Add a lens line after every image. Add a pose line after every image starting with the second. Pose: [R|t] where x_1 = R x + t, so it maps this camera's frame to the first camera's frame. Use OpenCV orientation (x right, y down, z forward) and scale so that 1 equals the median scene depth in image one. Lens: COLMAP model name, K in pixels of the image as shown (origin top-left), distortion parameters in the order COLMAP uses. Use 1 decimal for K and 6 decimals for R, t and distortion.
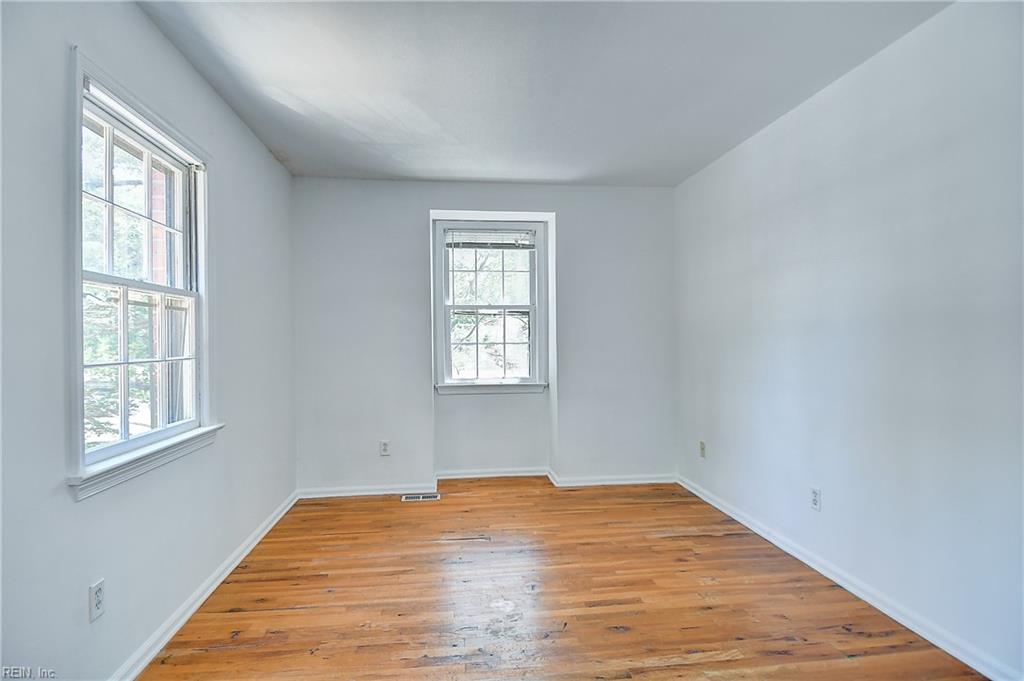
lens RADIAL K [[543.2, 0, 516.8], [0, 543.2, 340.8], [0, 0, 1]] dist [0.005442, 0.000297]
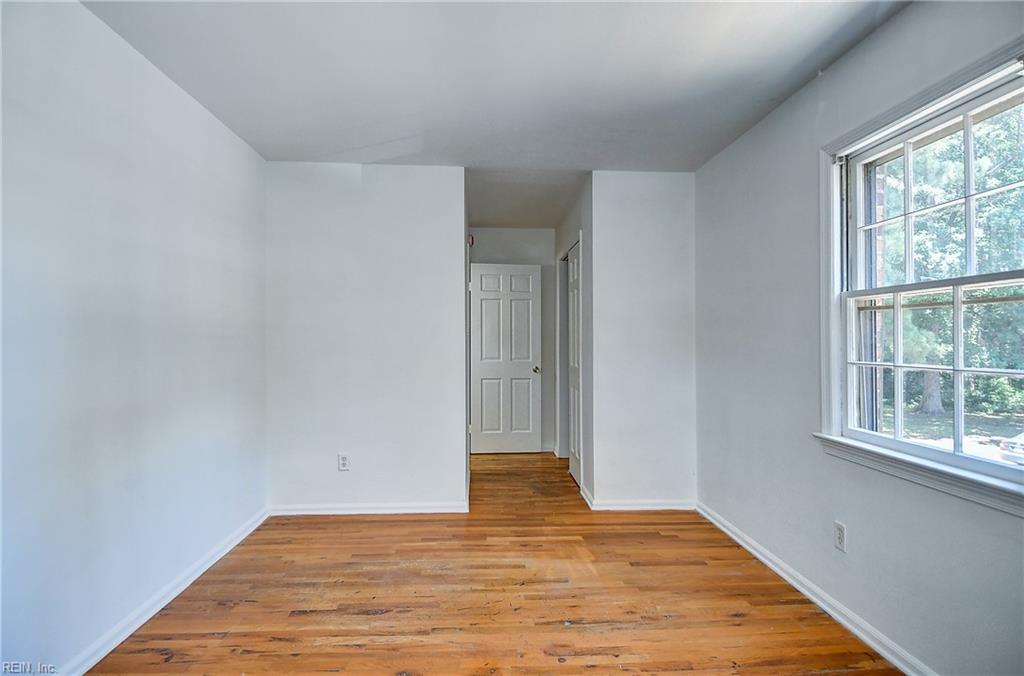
lens RADIAL K [[521.0, 0, 505.1], [0, 521.0, 340.9], [0, 0, 1]] dist [0.001301, -0.000294]
pose [[-0.996497, 0.003167, 0.083568, -0.043968], [0.003124, 0.999995, -0.000639, -0.010026], [-0.083570, -0.000376, -0.996502, 2.004558]]
